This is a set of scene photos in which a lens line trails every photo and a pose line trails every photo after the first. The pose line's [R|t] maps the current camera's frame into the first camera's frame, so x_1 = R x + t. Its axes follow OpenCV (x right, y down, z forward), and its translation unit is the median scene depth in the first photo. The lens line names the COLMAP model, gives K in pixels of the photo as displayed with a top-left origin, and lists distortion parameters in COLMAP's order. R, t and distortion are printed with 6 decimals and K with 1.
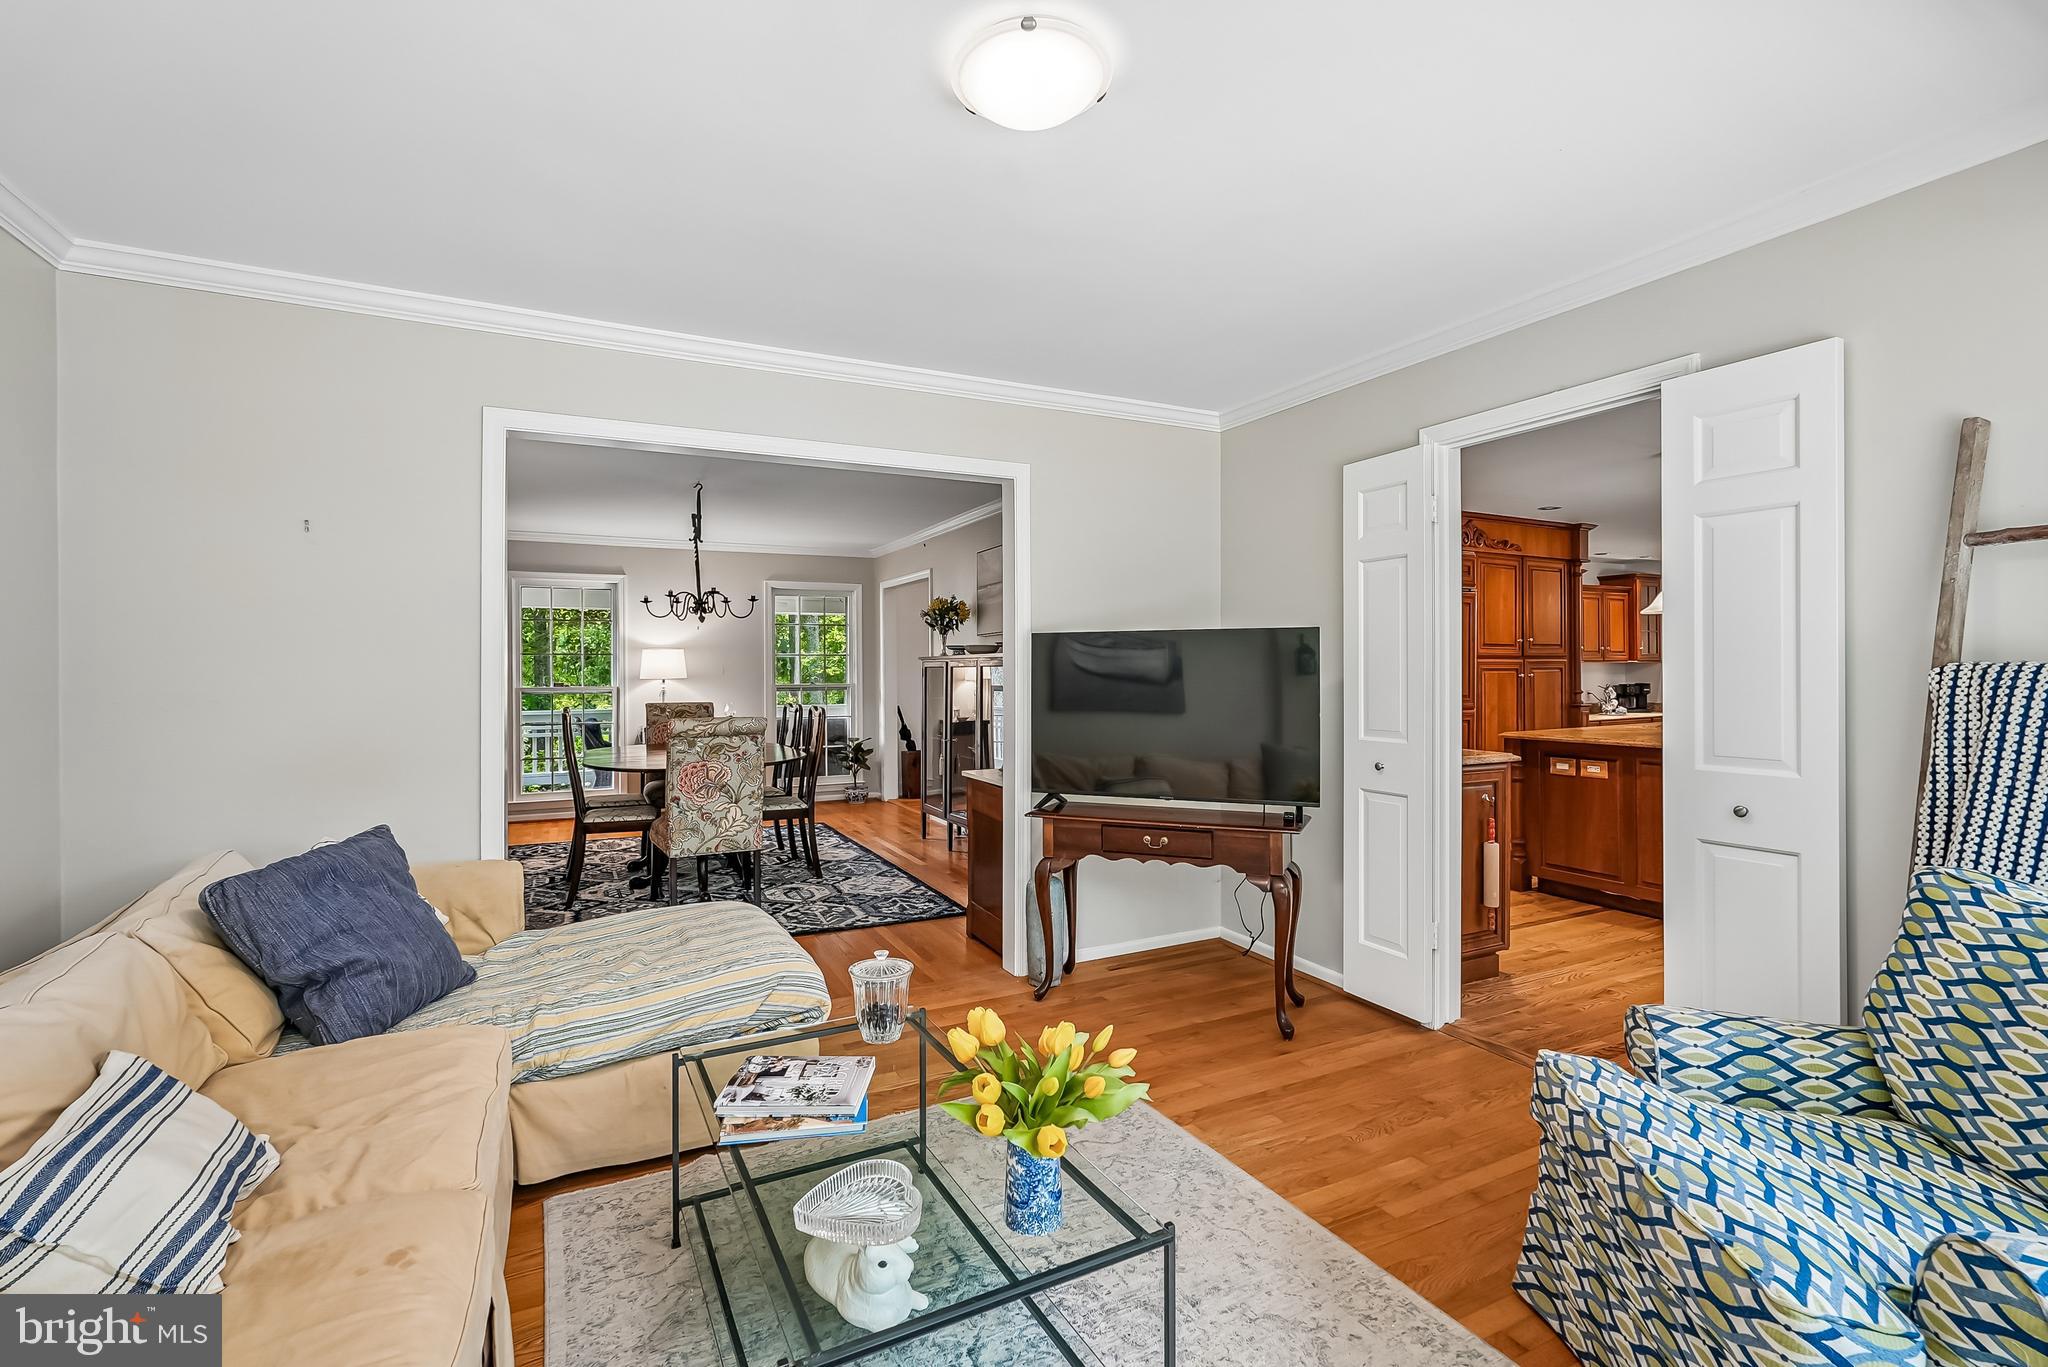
lens RADIAL K [[910.4, 0, 1028.7], [0, 910.4, 669.4], [0, 0, 1]] dist [-0.014046, 0.005745]
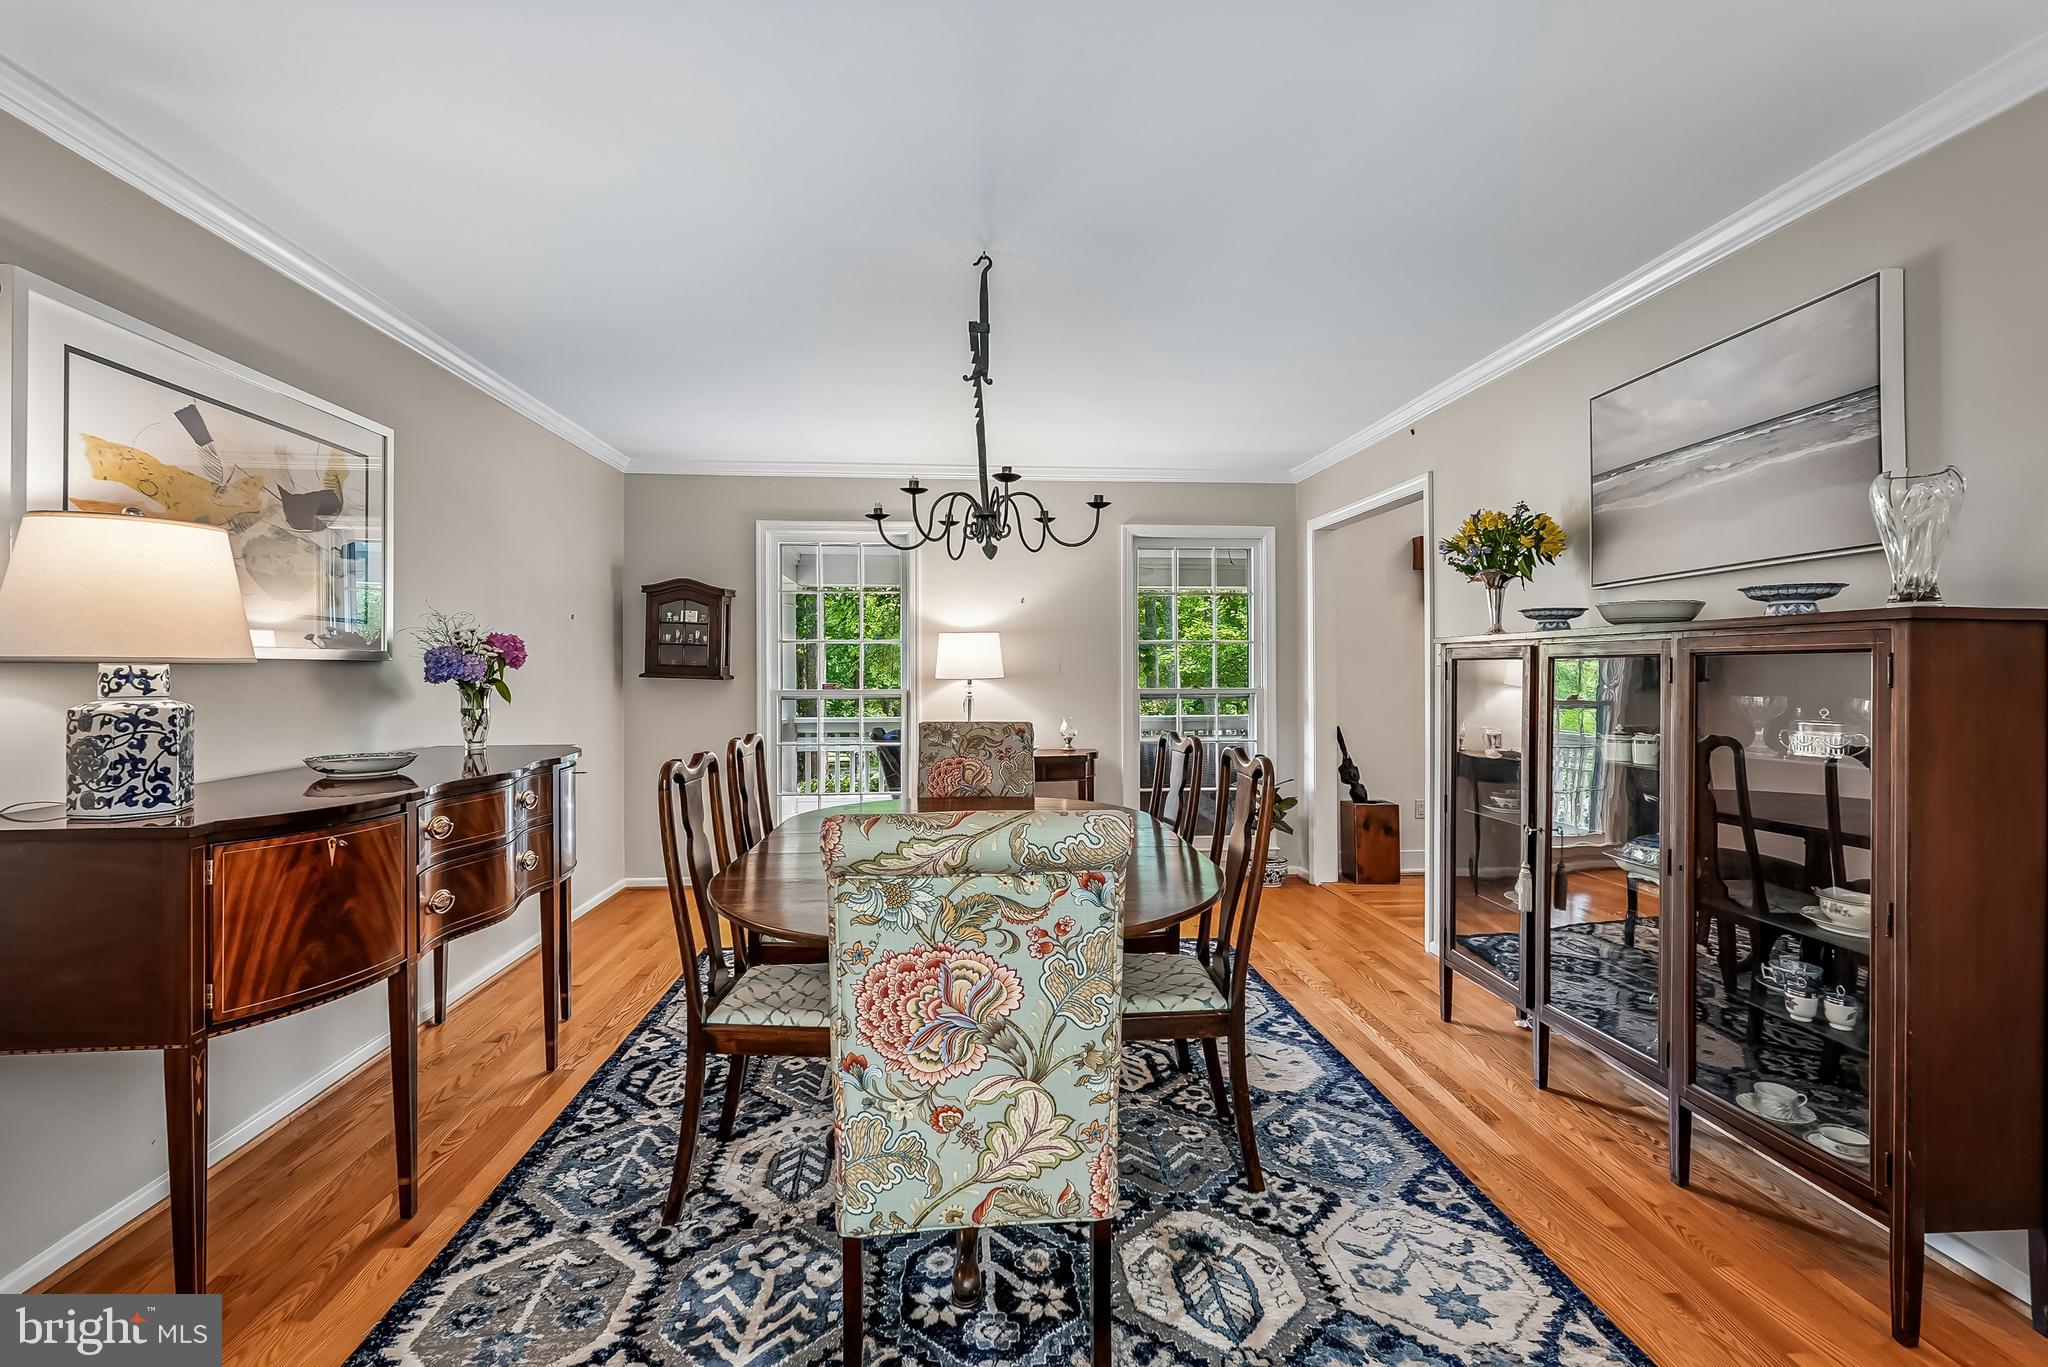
lens RADIAL K [[910.4, 0, 1021.4], [0, 910.4, 681.9], [0, 0, 1]] dist [-0.014046, 0.005745]
pose [[0.925067, 0.007130, -0.379738, -0.142795], [-0.001339, 0.999879, 0.015513, 0.002686], [0.379802, -0.013842, 0.924964, 0.485606]]
